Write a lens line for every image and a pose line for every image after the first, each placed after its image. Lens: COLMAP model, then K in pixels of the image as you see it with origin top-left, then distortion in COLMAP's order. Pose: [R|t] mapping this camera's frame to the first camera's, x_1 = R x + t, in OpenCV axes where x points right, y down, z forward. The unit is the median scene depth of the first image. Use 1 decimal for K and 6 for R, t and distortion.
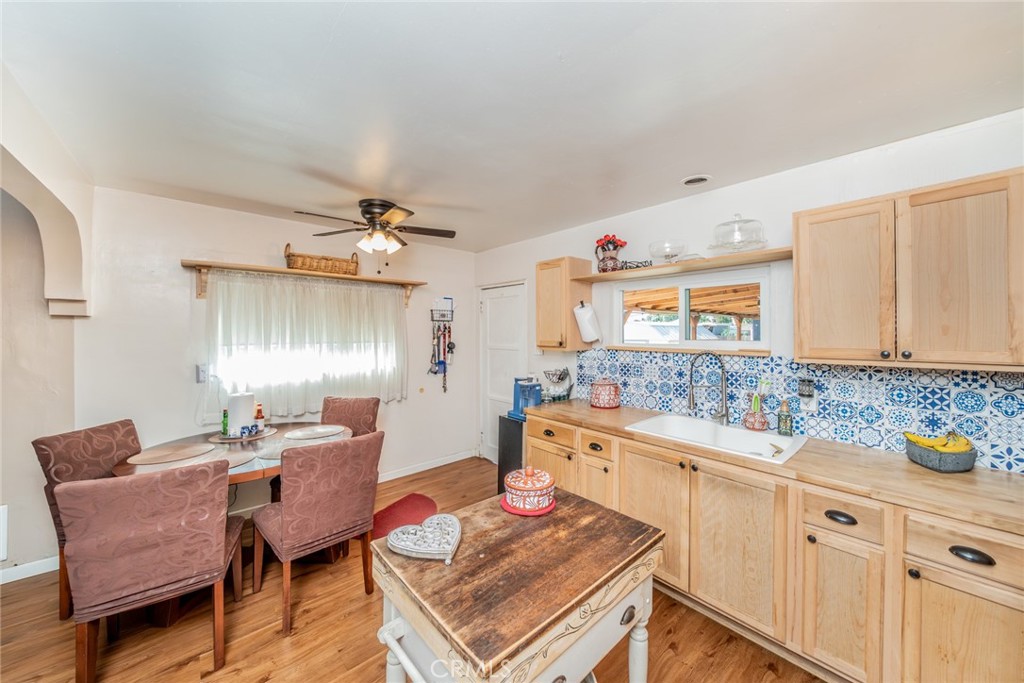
lens RADIAL K [[374.9, 0, 512.9], [0, 374.9, 335.5], [0, 0, 1]] dist [-0.007974, -0.000124]
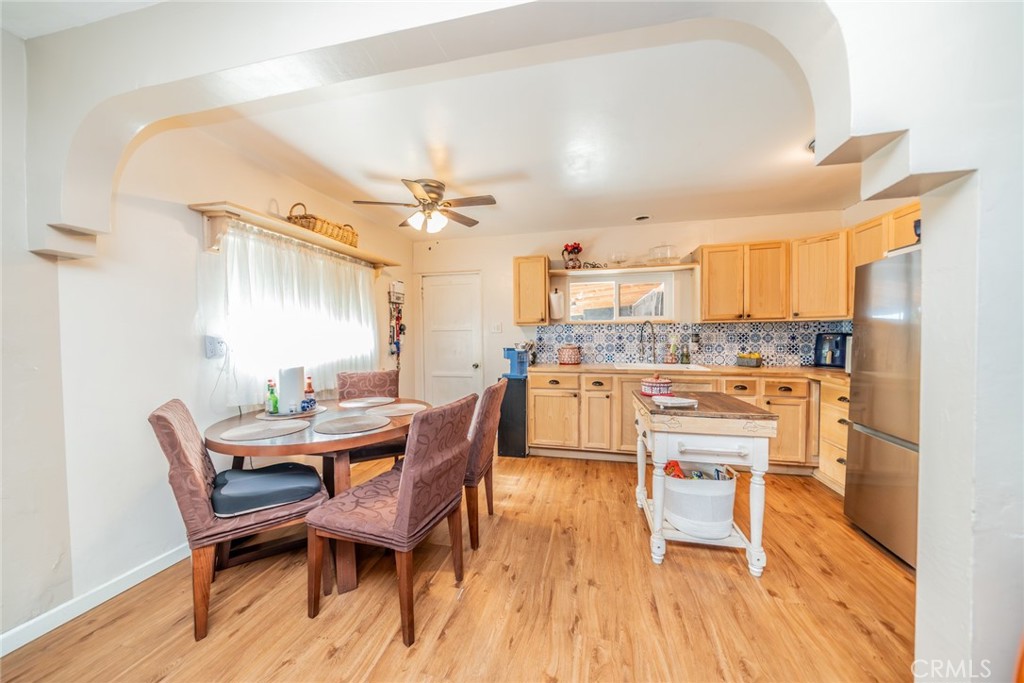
lens RADIAL K [[358.3, 0, 512.0], [0, 358.3, 341.5], [0, 0, 1]] dist [0.000084, -0.000001]
pose [[0.826869, -0.016990, 0.562137, -0.732524], [0.012042, 0.999849, 0.012506, 0.088944], [-0.562265, -0.003571, 0.826949, 0.004707]]
